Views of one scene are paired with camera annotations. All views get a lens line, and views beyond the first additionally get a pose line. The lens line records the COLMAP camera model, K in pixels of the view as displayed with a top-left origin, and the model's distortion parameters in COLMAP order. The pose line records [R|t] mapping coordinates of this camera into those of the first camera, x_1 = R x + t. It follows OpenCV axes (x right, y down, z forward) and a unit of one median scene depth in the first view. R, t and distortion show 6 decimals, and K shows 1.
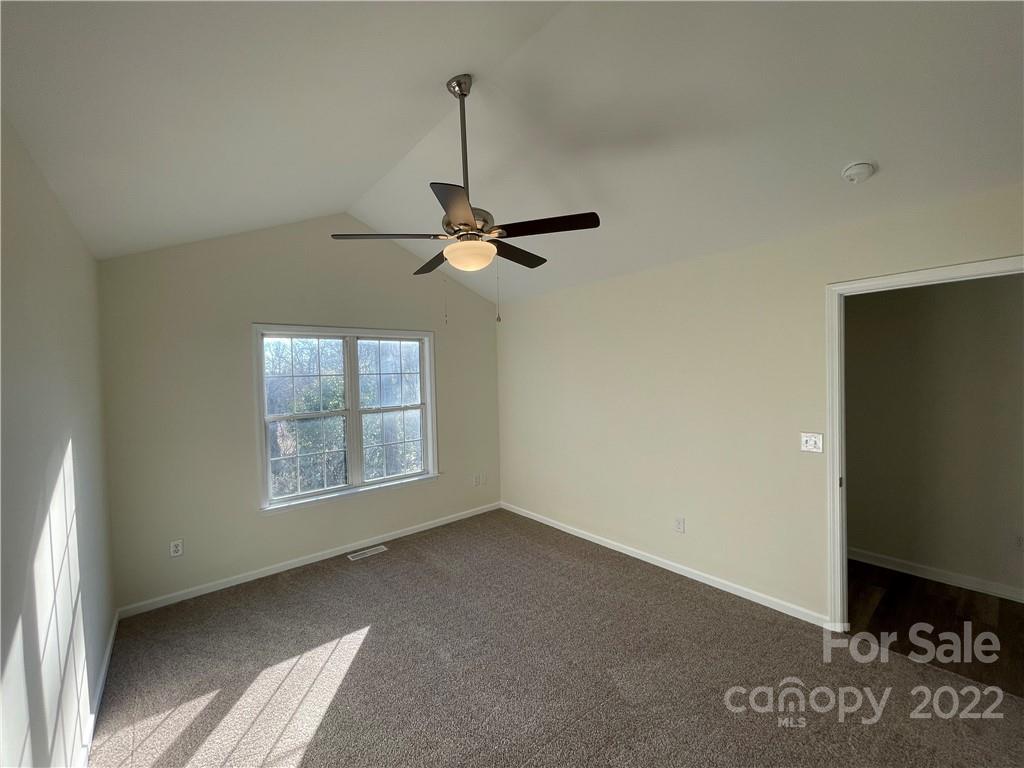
lens RADIAL K [[416.3, 0, 506.4], [0, 416.3, 386.6], [0, 0, 1]] dist [-0.000953, 0.001550]
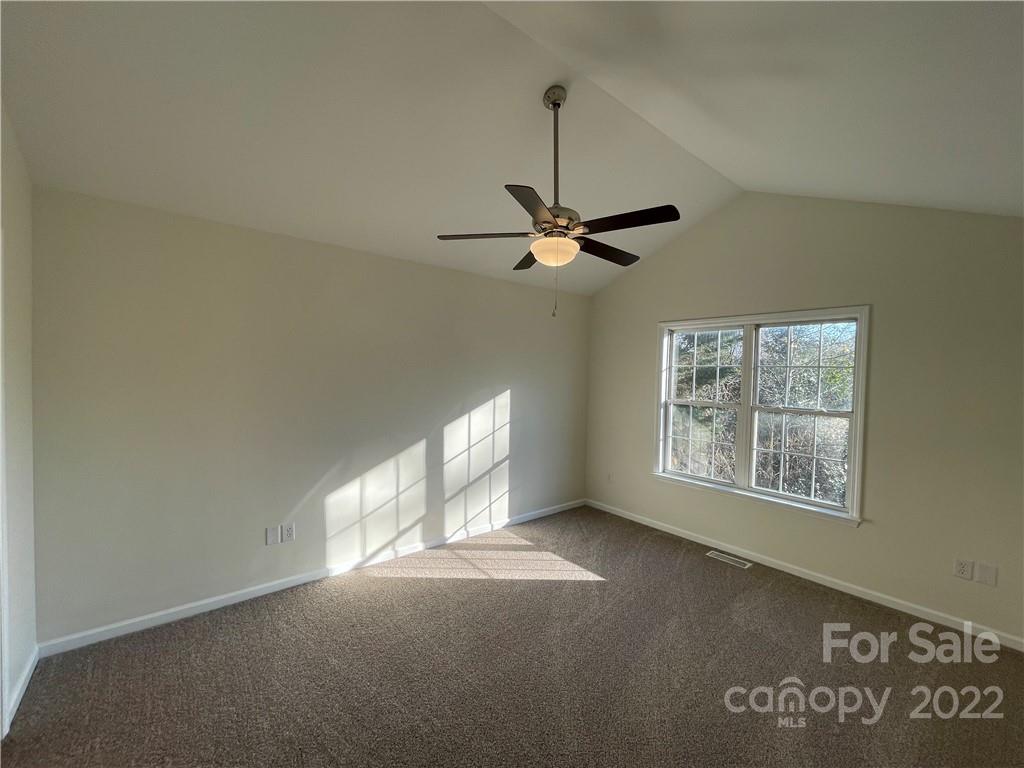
lens RADIAL K [[416.3, 0, 505.7], [0, 416.3, 378.3], [0, 0, 1]] dist [-0.000953, 0.001550]
pose [[-0.012444, 0.051766, -0.998582, 0.703882], [-0.044686, 0.997632, 0.052274, -0.034042], [0.998924, 0.045274, -0.010101, 0.609601]]
